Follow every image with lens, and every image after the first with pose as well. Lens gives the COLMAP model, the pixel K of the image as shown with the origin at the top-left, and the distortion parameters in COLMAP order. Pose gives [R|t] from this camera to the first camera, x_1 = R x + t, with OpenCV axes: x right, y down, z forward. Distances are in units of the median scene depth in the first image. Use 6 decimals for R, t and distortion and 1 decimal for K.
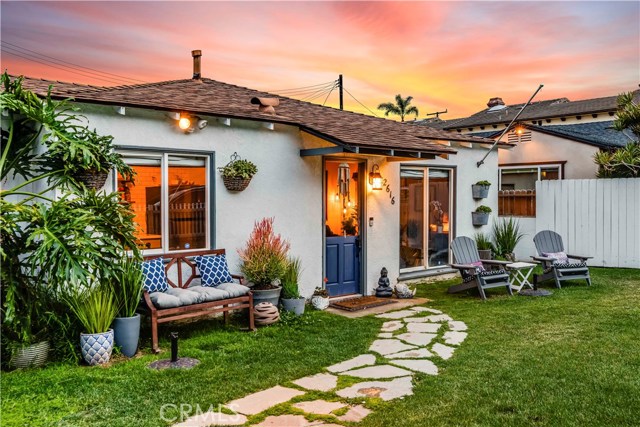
lens RADIAL K [[569.6, 0, 324.2], [0, 569.6, 212.6], [0, 0, 1]] dist [0.018621, 0.003941]
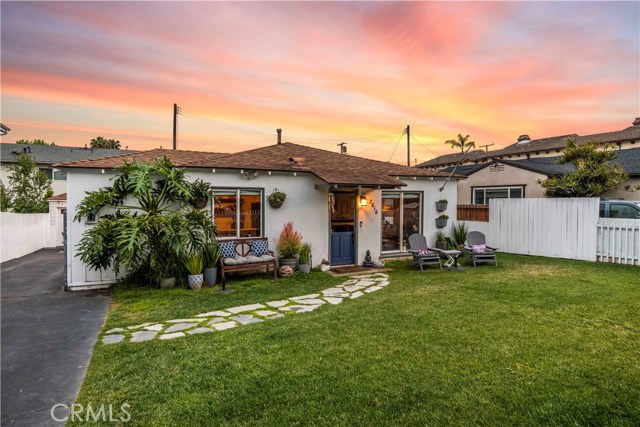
lens RADIAL K [[367.9, 0, 320.0], [0, 367.9, 213.5], [0, 0, 1]] dist [0.003039, 0.001129]
pose [[0.965566, 0.013135, -0.259827, 0.265579], [-0.011673, 0.999906, 0.007170, -0.024503], [0.259897, -0.003890, 0.965628, -0.144864]]
